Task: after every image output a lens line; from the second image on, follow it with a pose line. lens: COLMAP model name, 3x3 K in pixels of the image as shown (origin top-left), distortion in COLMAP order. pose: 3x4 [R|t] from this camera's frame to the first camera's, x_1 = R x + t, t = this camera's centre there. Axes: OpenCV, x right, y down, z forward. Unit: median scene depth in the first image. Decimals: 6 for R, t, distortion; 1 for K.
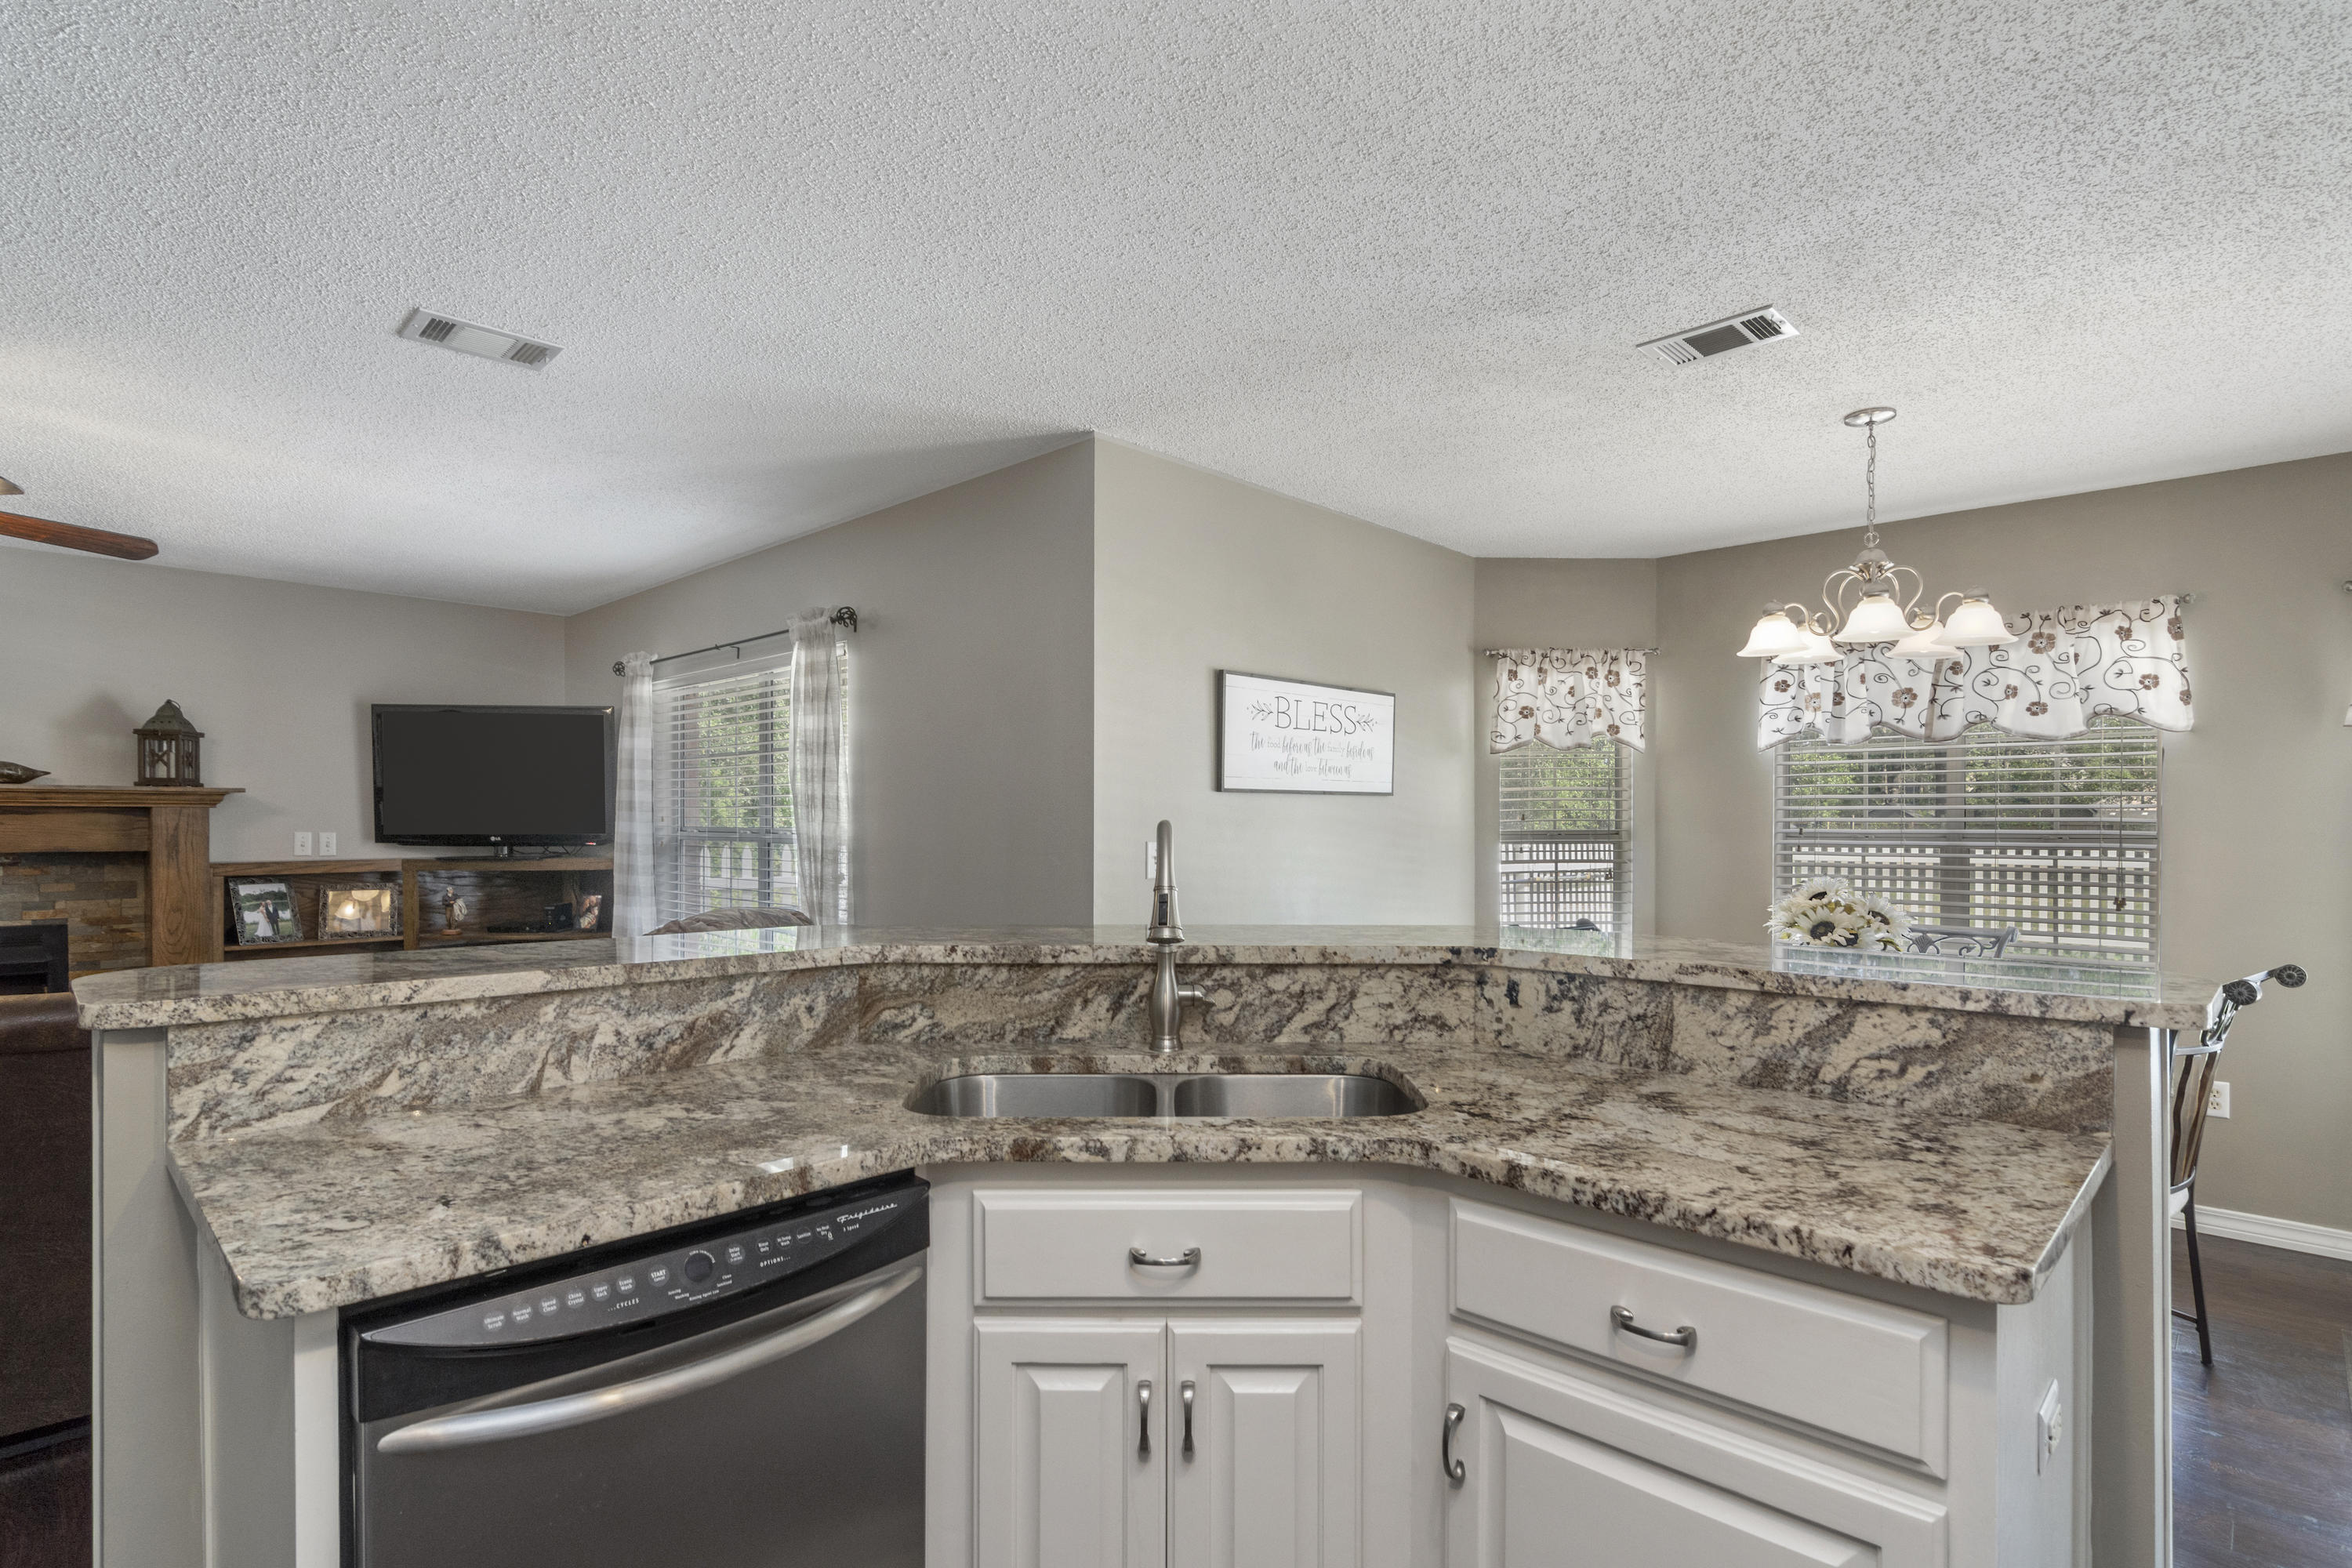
lens RADIAL K [[1144.3, 0, 1177.9], [0, 1144.3, 832.0], [0, 0, 1]] dist [-0.005681, 0.000719]
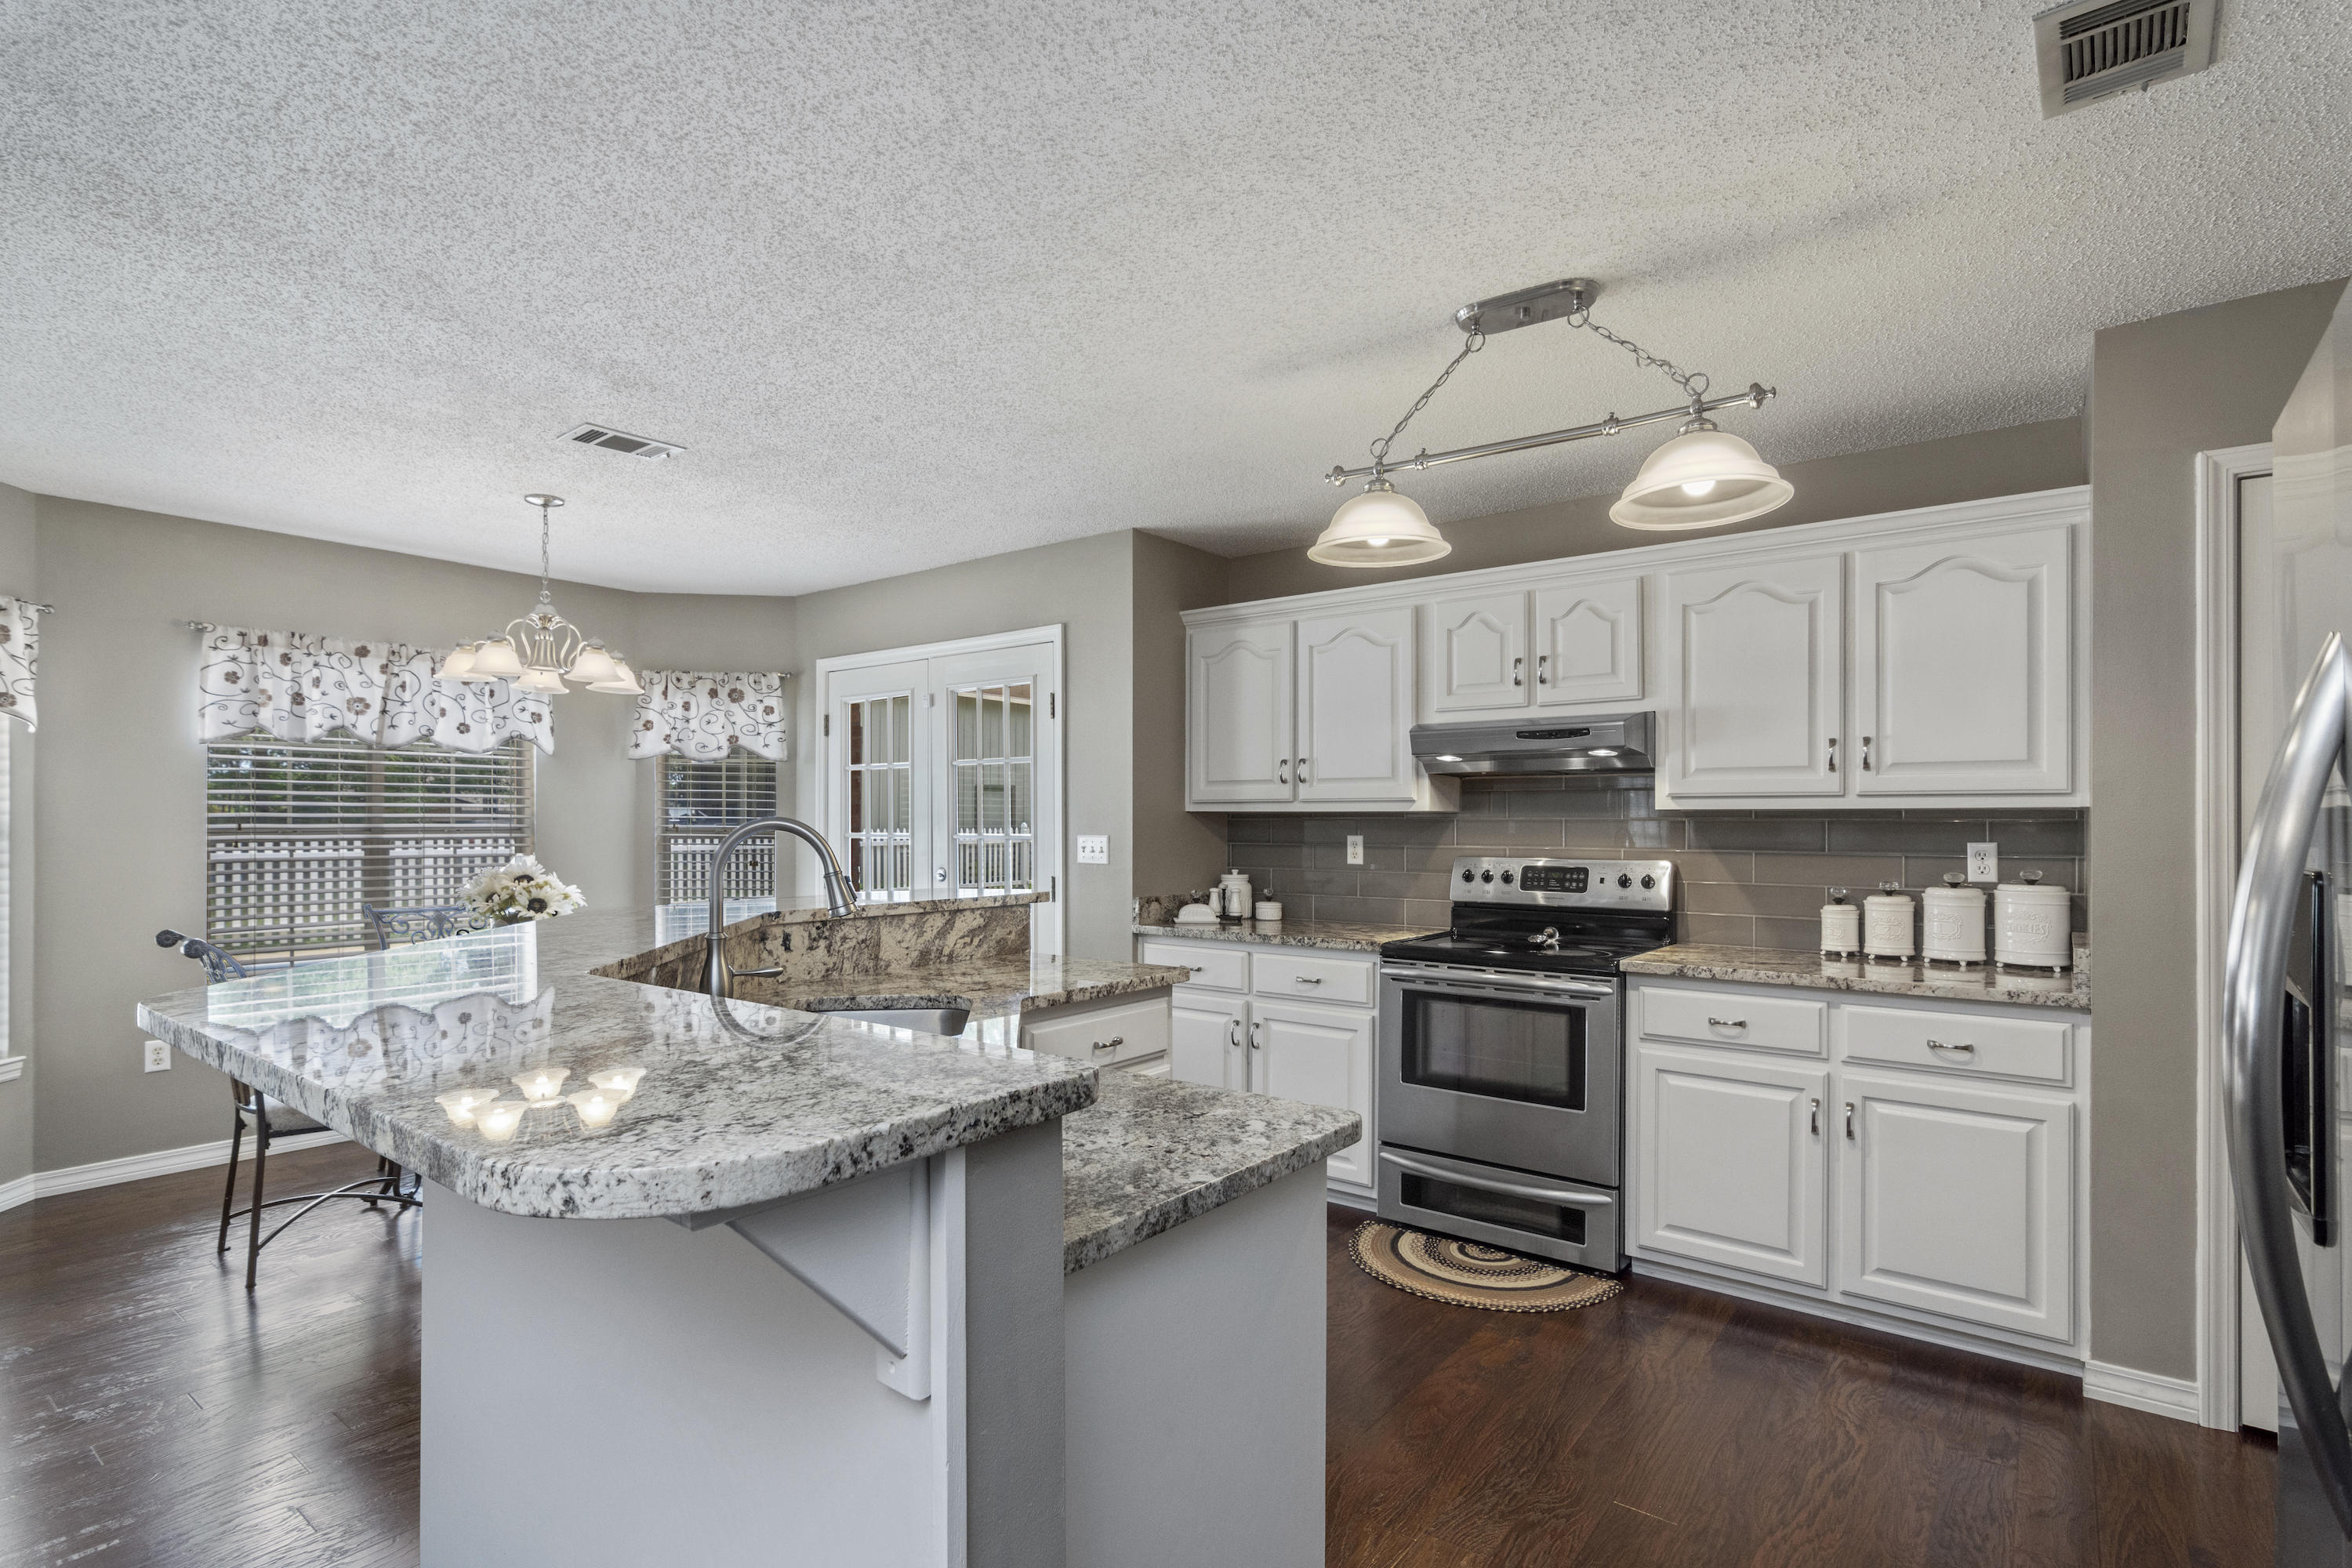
lens RADIAL K [[1159.4, 0, 1161.4], [0, 1159.4, 816.7], [0, 0, 1]] dist [-0.001518, 0.000096]
pose [[-0.111042, 0.001586, 0.993814, -1.143107], [0.007188, 0.999974, -0.000793, -0.006672], [-0.993790, 0.007056, -0.111050, 0.698827]]
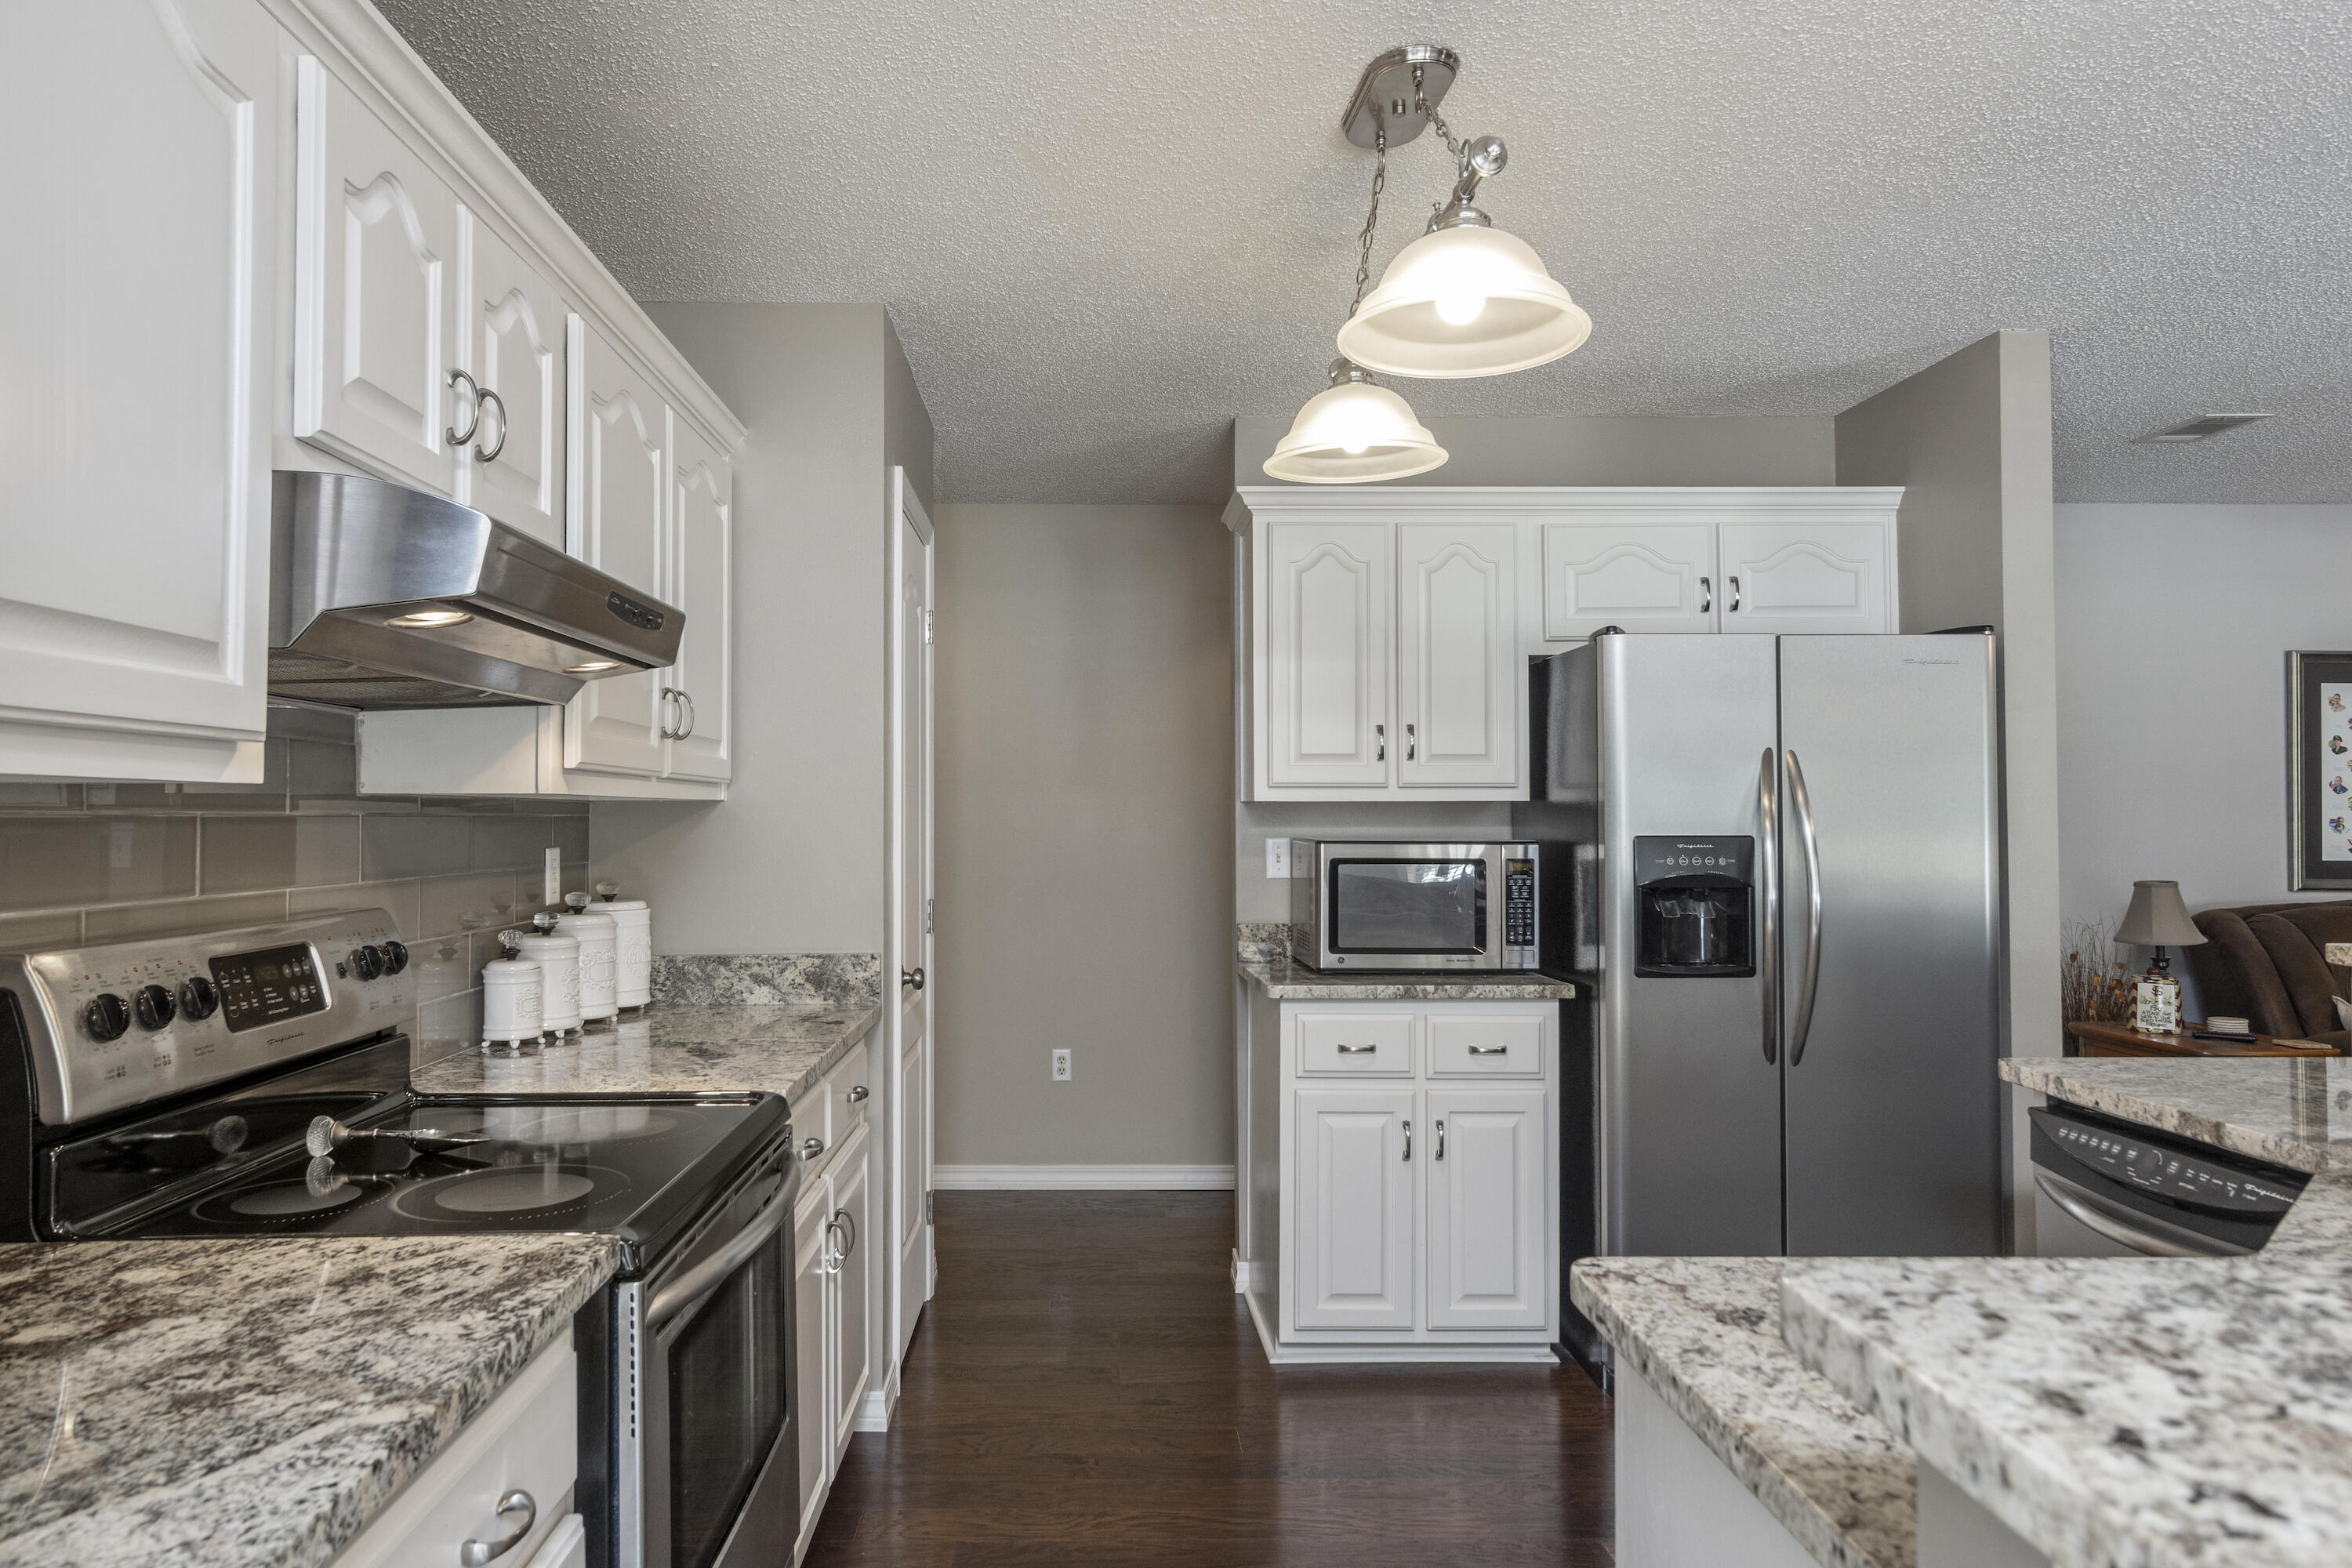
lens RADIAL K [[1509.2, 0, 1176.0], [0, 1509.2, 784.0], [0, 0, 1]] dist [0.004014, 0.001511]
pose [[-0.669903, -0.022855, -0.742097, 0.964019], [-0.016743, 0.999737, -0.015675, -0.000149], [0.742260, 0.001924, -0.670109, 0.803331]]
